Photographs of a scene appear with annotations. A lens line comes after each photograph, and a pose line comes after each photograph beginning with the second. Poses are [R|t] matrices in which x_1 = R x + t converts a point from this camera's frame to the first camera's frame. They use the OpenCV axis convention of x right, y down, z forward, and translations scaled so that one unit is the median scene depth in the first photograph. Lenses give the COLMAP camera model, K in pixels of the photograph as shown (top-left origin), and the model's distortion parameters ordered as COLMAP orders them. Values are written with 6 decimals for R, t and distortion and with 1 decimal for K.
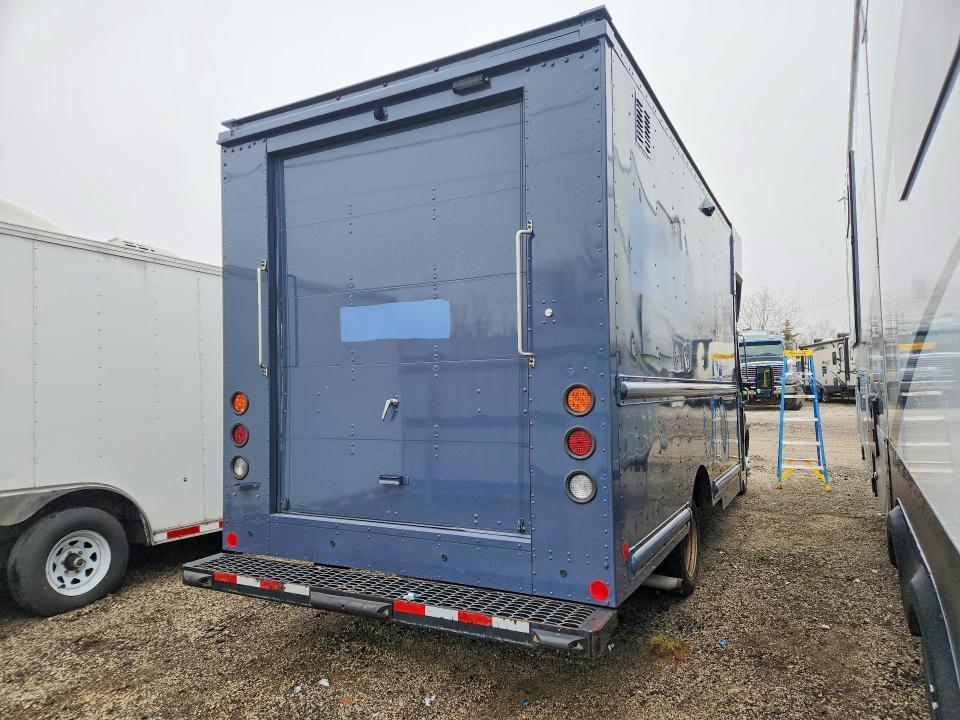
lens RADIAL K [[652.7, 0, 478.4], [0, 652.7, 373.2], [0, 0, 1]] dist [0.004678, 0.000982]
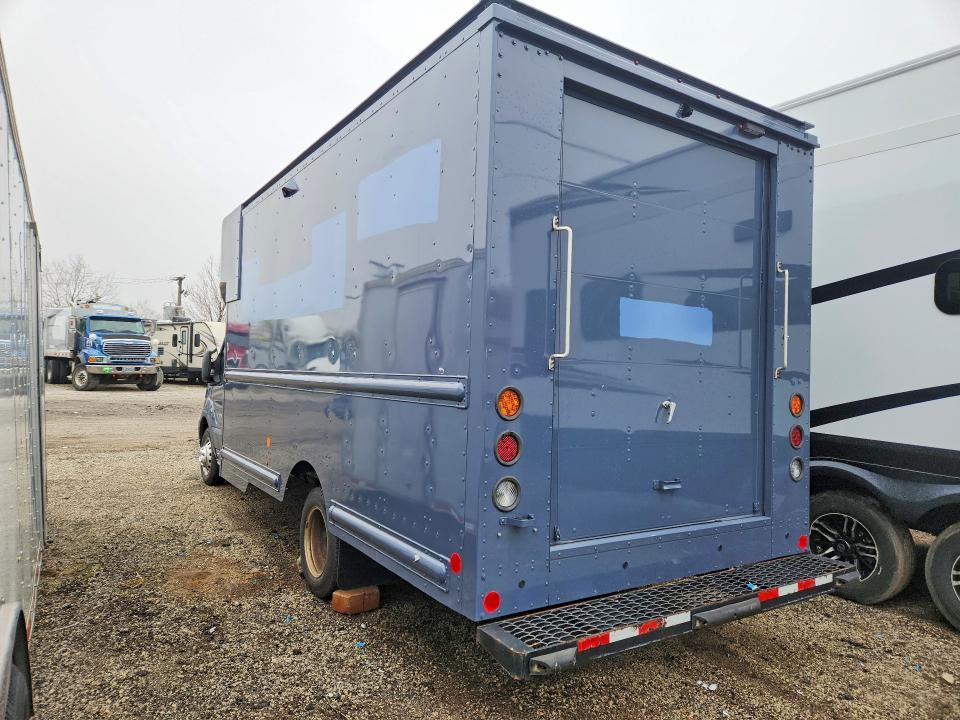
lens RADIAL K [[643.2, 0, 480.0], [0, 643.2, 360.0], [0, 0, 1]] dist [0.004635, 0.001629]
pose [[0.482790, 0.054517, 0.874038, -1.024650], [-0.066407, 0.997466, -0.025534, 0.018600], [-0.873215, -0.045715, 0.485187, 0.714818]]
